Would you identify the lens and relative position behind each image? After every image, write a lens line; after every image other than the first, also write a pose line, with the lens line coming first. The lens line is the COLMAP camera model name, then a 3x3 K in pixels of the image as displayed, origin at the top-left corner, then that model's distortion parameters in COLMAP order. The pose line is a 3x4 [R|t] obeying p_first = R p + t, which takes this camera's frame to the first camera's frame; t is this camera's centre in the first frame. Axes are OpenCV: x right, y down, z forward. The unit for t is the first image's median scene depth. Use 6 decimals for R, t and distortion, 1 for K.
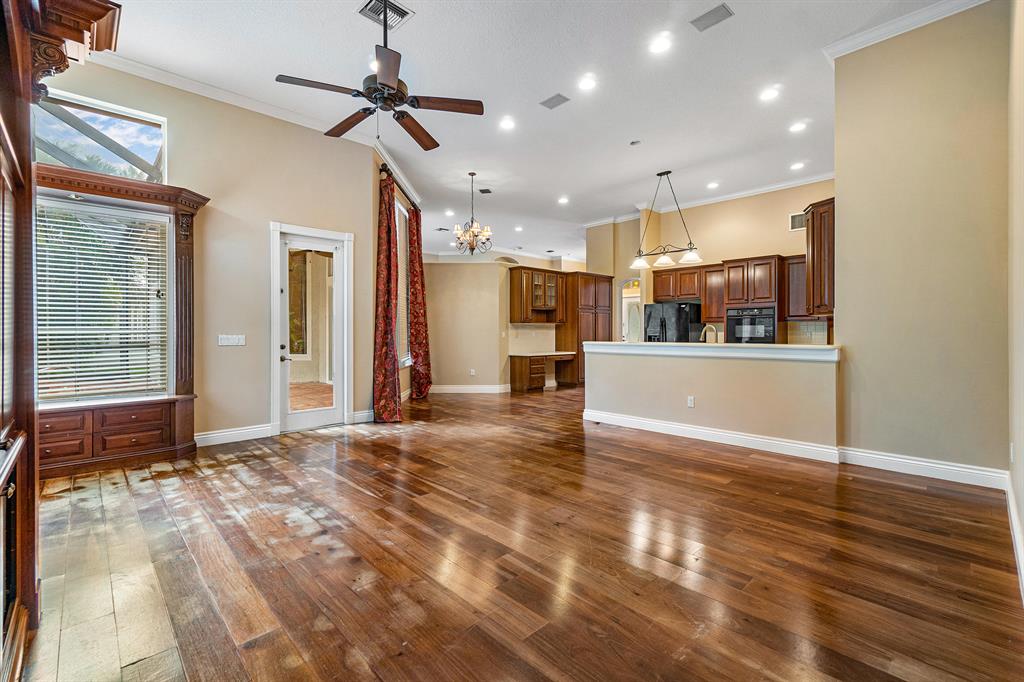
lens RADIAL K [[447.3, 0, 502.5], [0, 447.3, 340.3], [0, 0, 1]] dist [-0.001589, -0.000190]
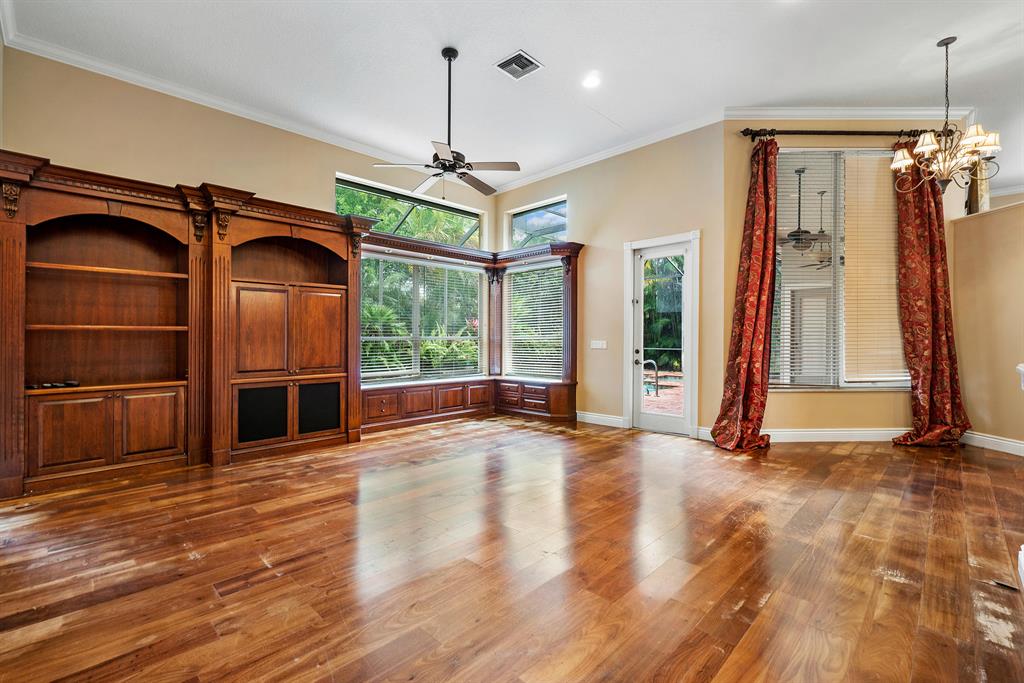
lens RADIAL K [[447.3, 0, 500.7], [0, 447.3, 340.3], [0, 0, 1]] dist [-0.001589, -0.000190]
pose [[0.029379, 0.006583, -0.999547, 0.897003], [-0.013197, 0.999894, 0.006198, -0.023441], [0.999481, 0.013009, 0.029463, 0.912758]]
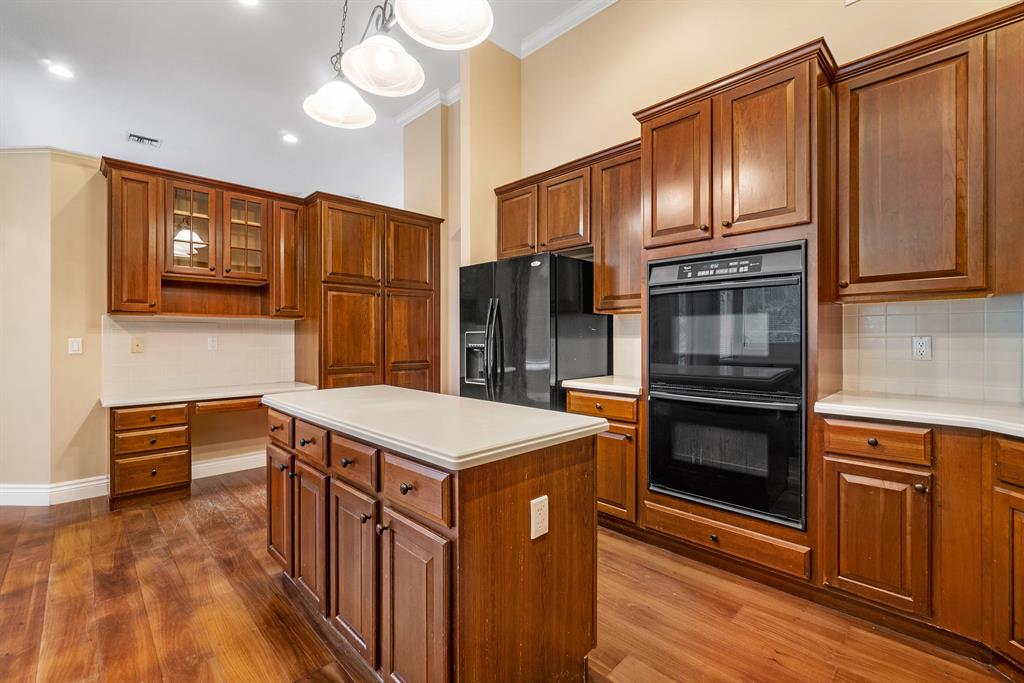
lens RADIAL K [[447.3, 0, 508.9], [0, 447.3, 342.7], [0, 0, 1]] dist [-0.001589, -0.000190]
pose [[0.999628, -0.002523, 0.027139, 0.845101], [0.002682, 0.999980, -0.005801, -0.028704], [-0.027124, 0.005871, 0.999615, 1.475613]]
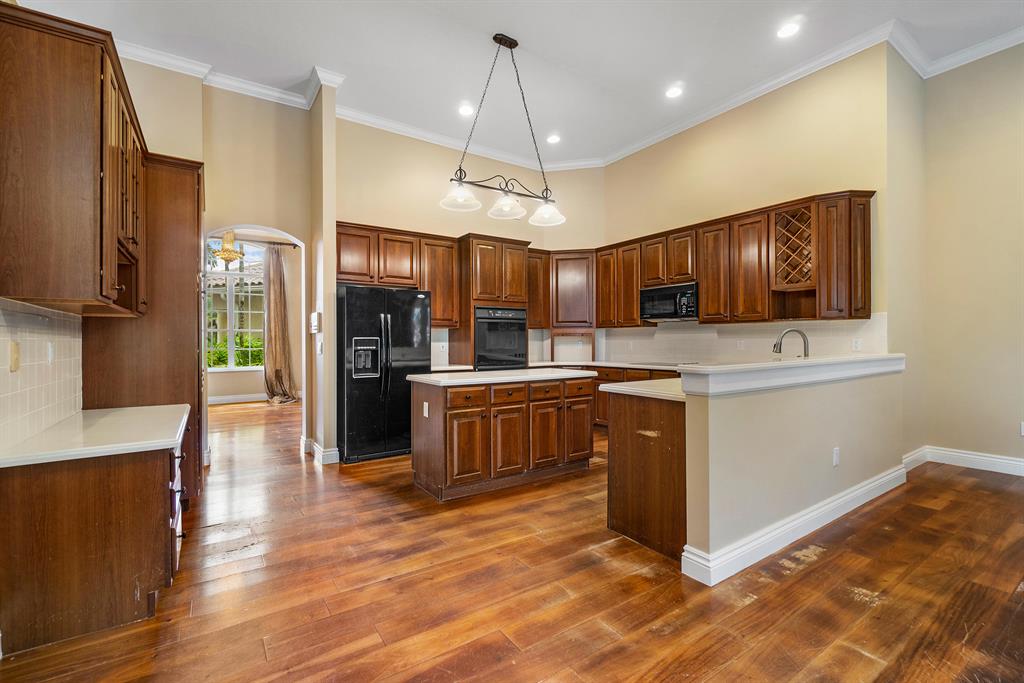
lens RADIAL K [[447.3, 0, 505.8], [0, 447.3, 339.2], [0, 0, 1]] dist [-0.001589, -0.000190]
pose [[0.161907, 0.002487, 0.986803, -0.325759], [0.022862, 0.999719, -0.006270, -0.036455], [-0.986541, 0.023576, 0.161804, 1.819998]]
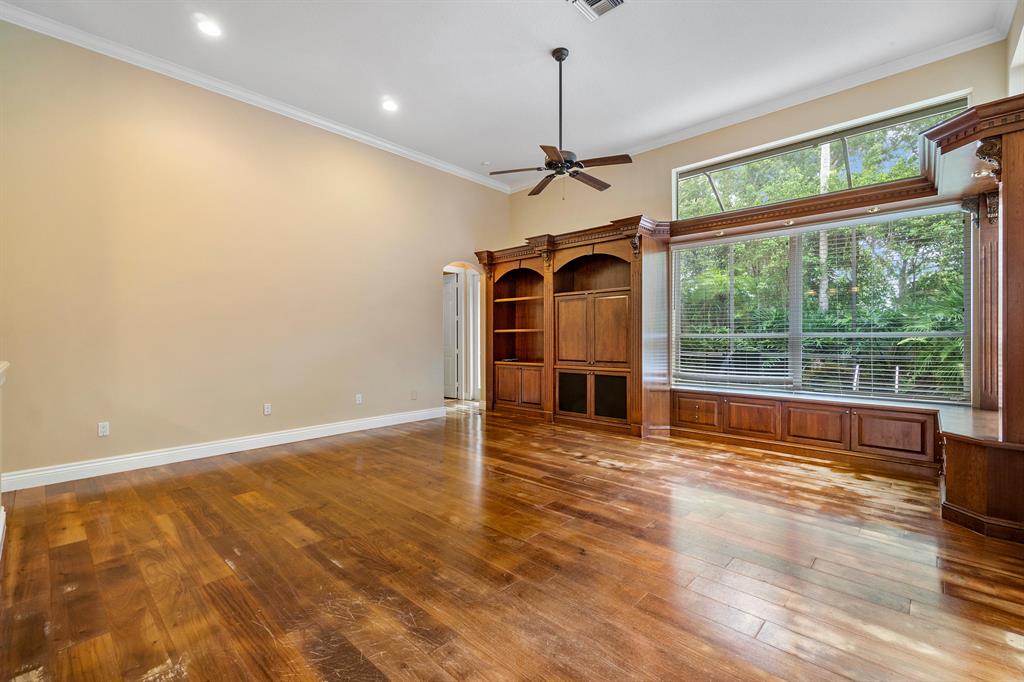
lens RADIAL K [[447.3, 0, 504.8], [0, 447.3, 337.7], [0, 0, 1]] dist [-0.001589, -0.000190]
pose [[-0.997989, 0.005759, -0.063123, -0.000647], [0.004620, 0.999824, 0.018161, -0.039328], [0.063216, 0.017832, -0.997841, 1.920664]]
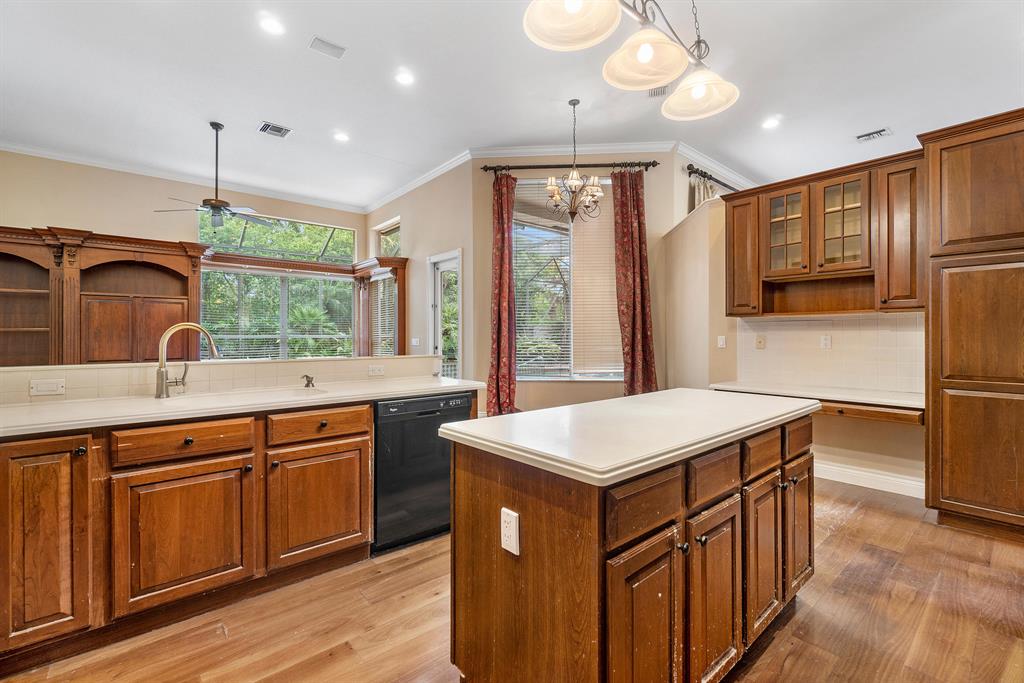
lens RADIAL K [[447.3, 0, 494.2], [0, 447.3, 337.7], [0, 0, 1]] dist [-0.001589, -0.000190]
pose [[-0.063429, 0.004643, -0.997976, 1.217965], [-0.014341, 0.999882, 0.005563, -0.038250], [0.997883, 0.014665, -0.063355, 1.844883]]
